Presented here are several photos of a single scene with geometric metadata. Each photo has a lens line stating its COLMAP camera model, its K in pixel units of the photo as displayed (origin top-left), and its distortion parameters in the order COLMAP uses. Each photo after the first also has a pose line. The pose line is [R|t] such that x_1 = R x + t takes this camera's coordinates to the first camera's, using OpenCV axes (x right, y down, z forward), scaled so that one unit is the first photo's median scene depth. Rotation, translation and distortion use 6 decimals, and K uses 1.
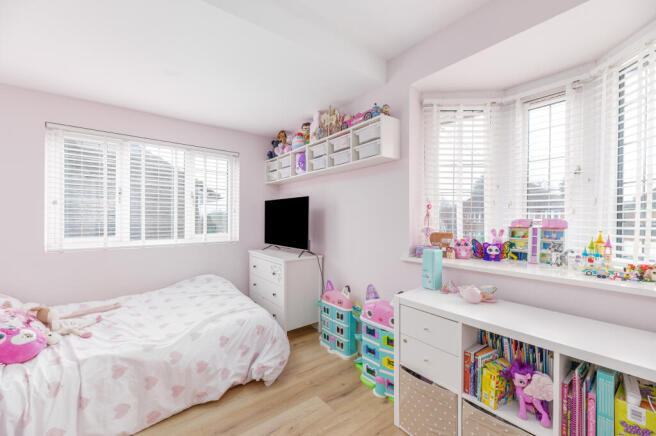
lens RADIAL K [[261.9, 0, 325.2], [0, 261.9, 216.1], [0, 0, 1]] dist [0.000023, -0.000051]
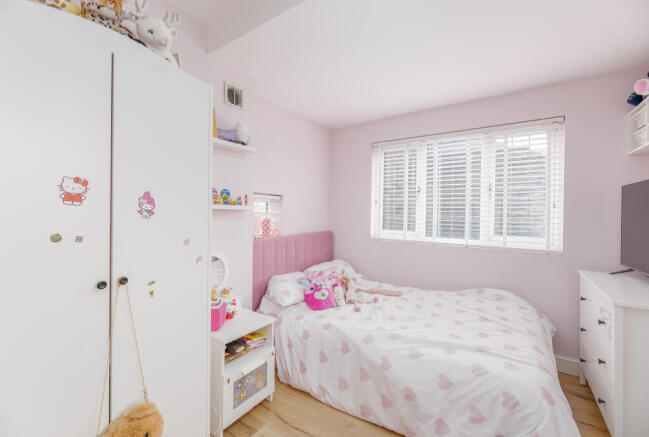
lens RADIAL K [[269.1, 0, 324.2], [0, 269.1, 209.0], [0, 0, 1]] dist [0.000832, -0.000029]
pose [[0.287657, -0.010603, -0.957675, 0.186160], [-0.002528, 0.999927, -0.011830, -0.001267], [0.957730, 0.005824, 0.287609, 0.338564]]
